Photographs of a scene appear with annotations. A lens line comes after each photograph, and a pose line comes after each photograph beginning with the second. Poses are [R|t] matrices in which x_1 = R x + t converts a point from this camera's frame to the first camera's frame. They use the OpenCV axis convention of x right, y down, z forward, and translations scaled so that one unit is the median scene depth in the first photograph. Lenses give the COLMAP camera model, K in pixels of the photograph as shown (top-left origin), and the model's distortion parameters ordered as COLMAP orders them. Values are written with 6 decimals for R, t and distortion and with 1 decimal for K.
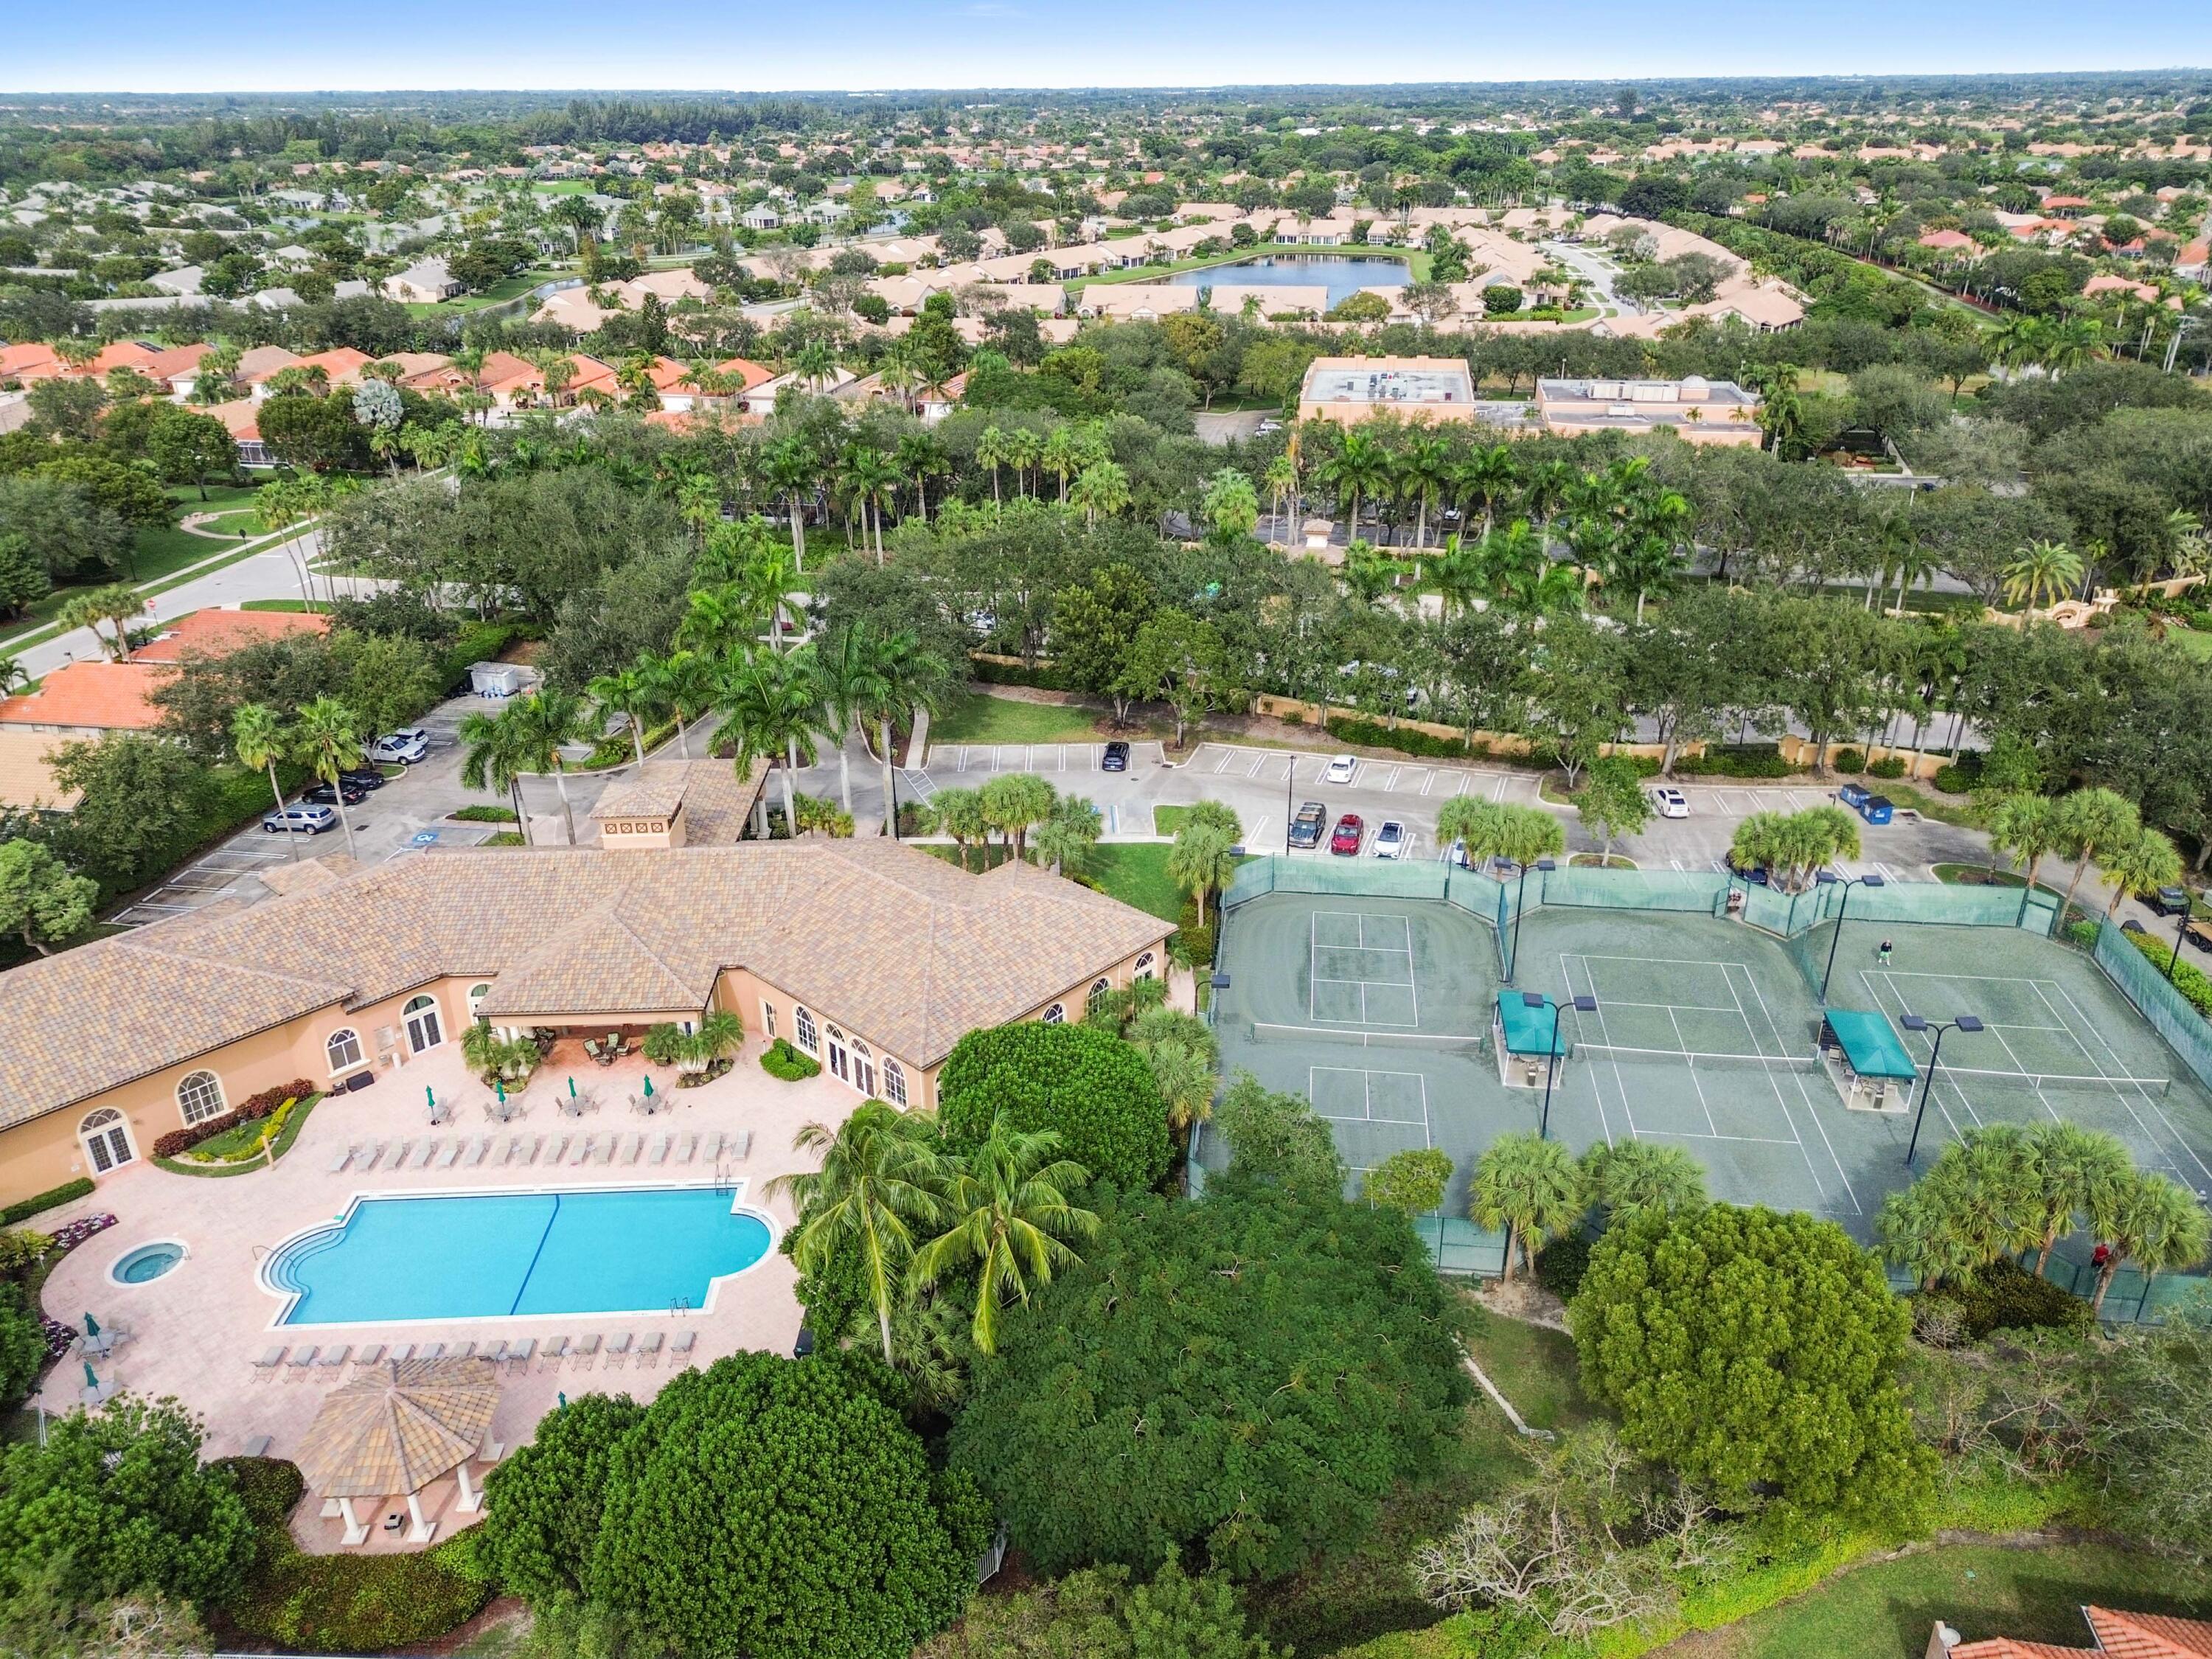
lens RADIAL K [[1560.8, 0, 1106.0], [0, 1560.8, 829.5], [0, 0, 1]] dist [0.074364, -0.073859]
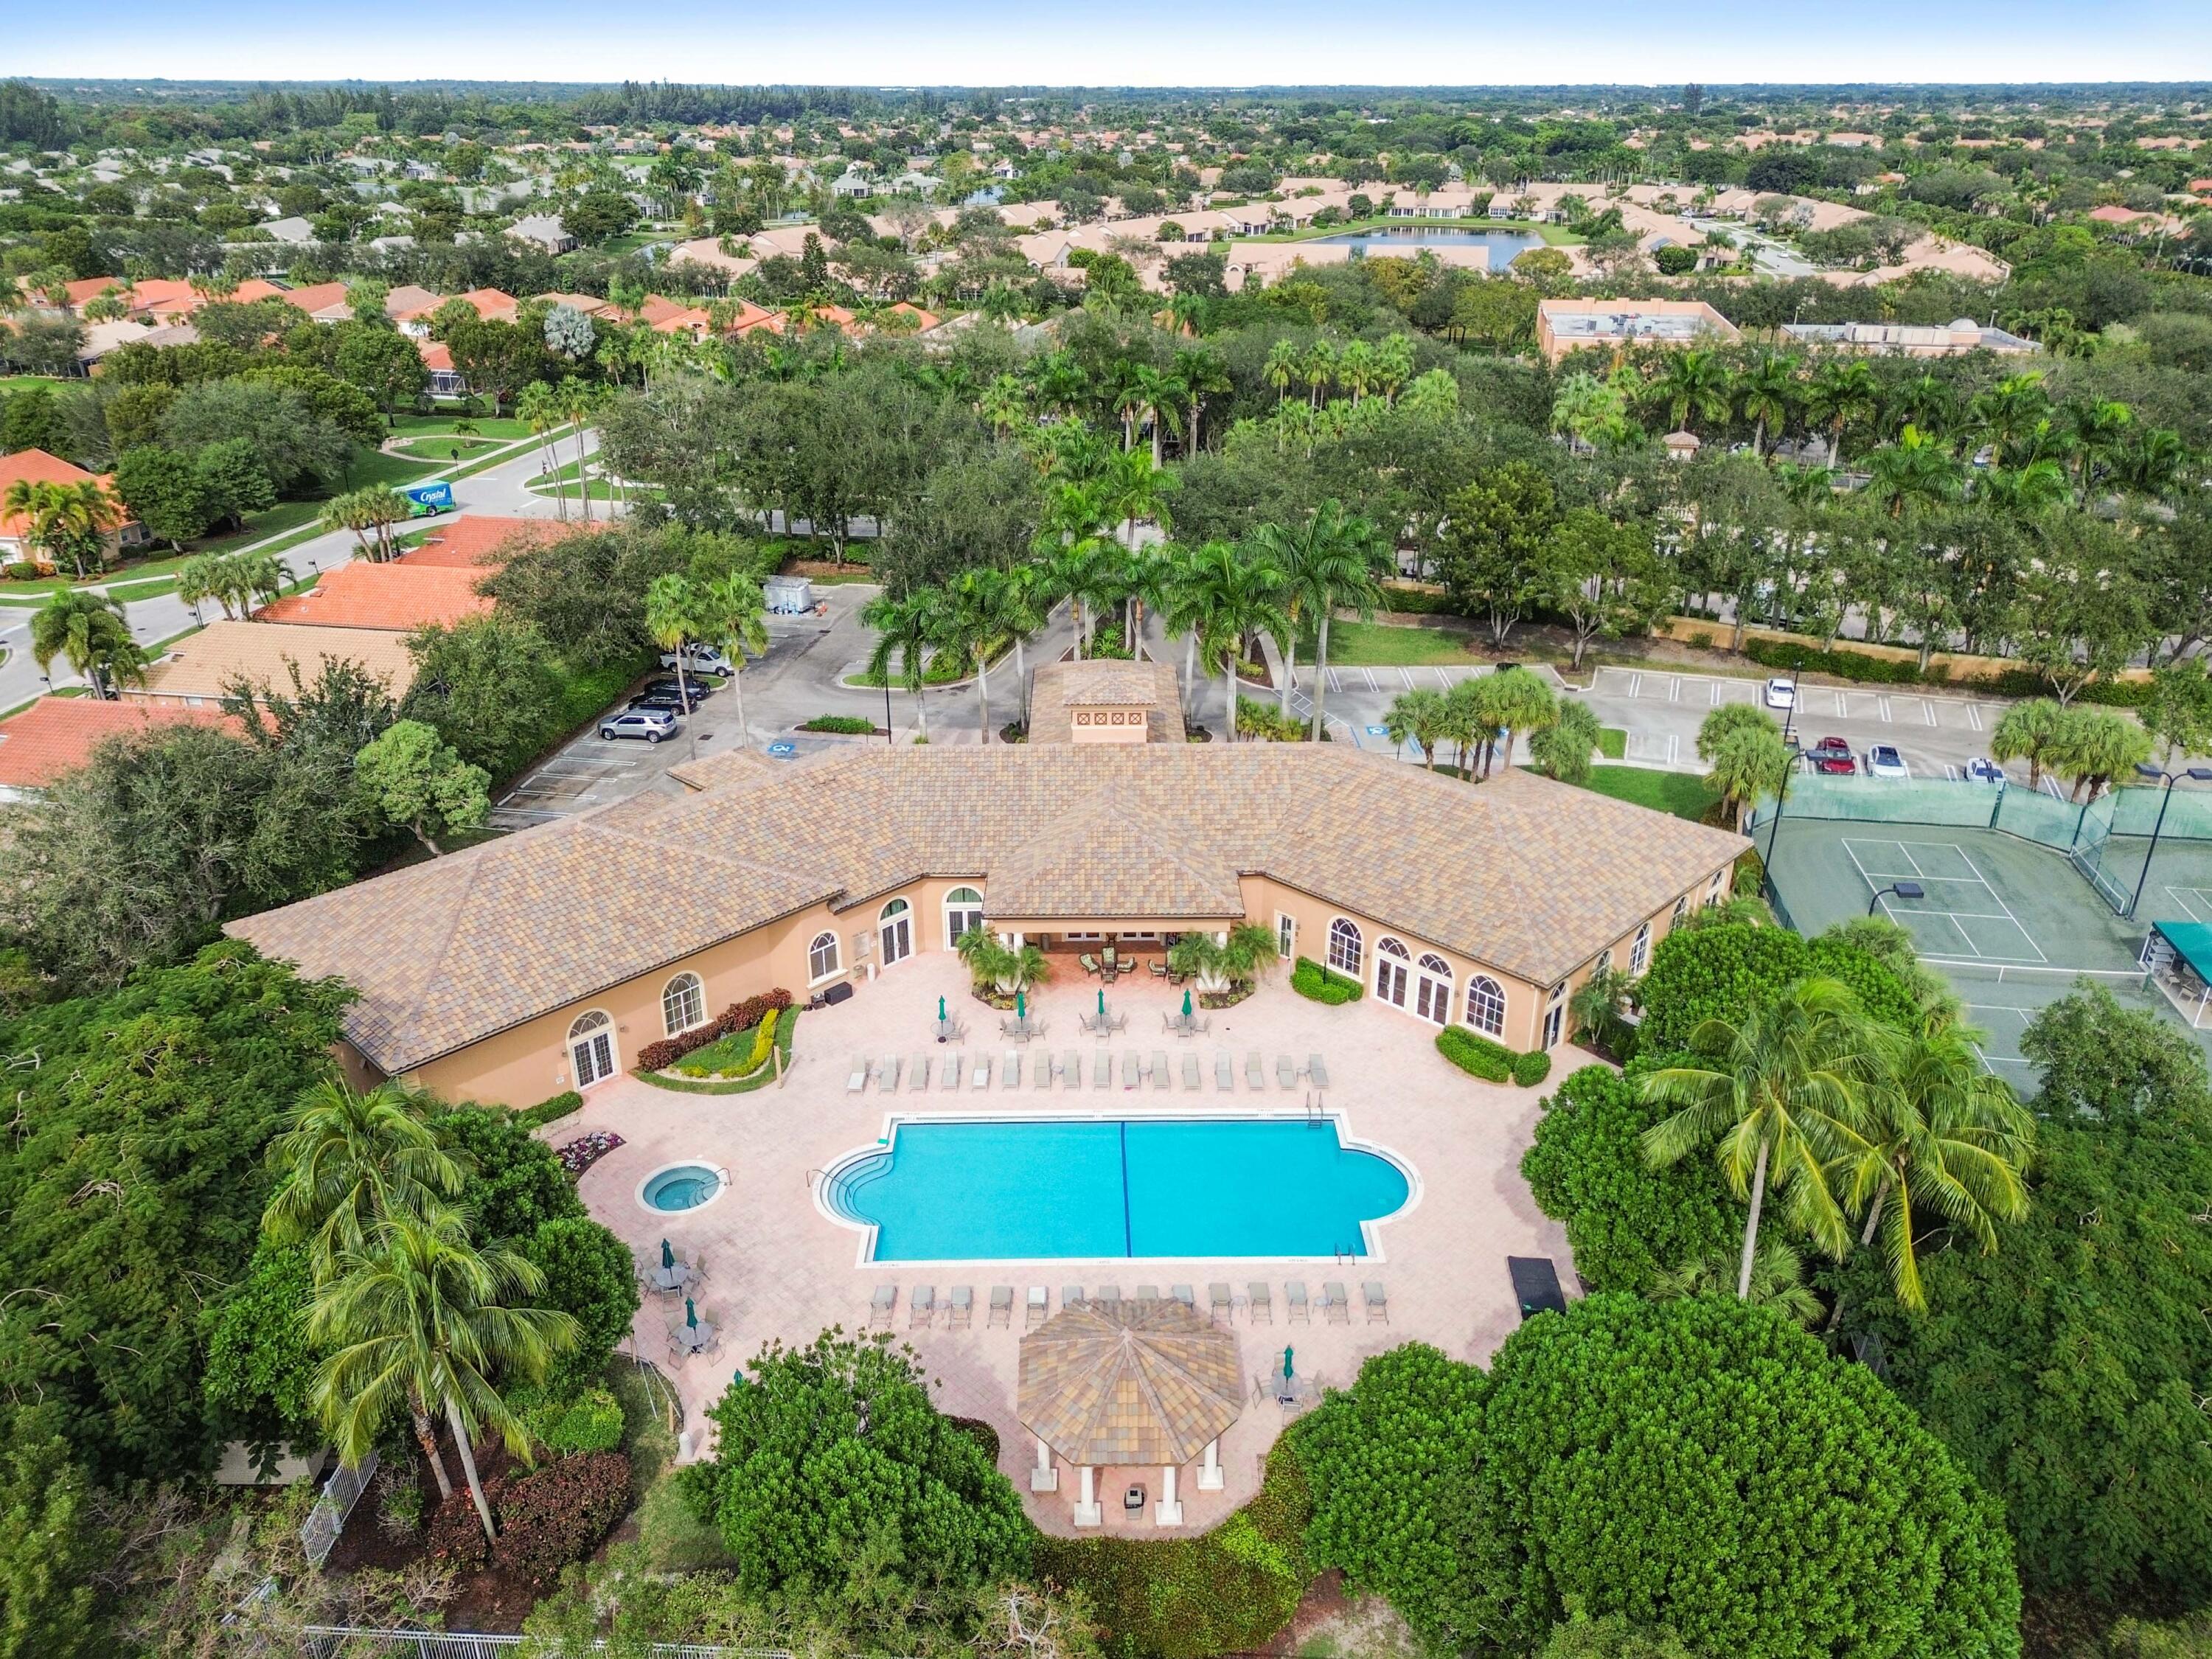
lens RADIAL K [[1574.5, 0, 1106.0], [0, 1574.5, 829.5], [0, 0, 1]] dist [0.076390, -0.078343]
pose [[0.999821, 0.017116, -0.008092, -0.202569], [-0.017149, 0.999845, -0.004013, 0.044432], [0.008022, 0.004151, 0.999959, 0.085390]]
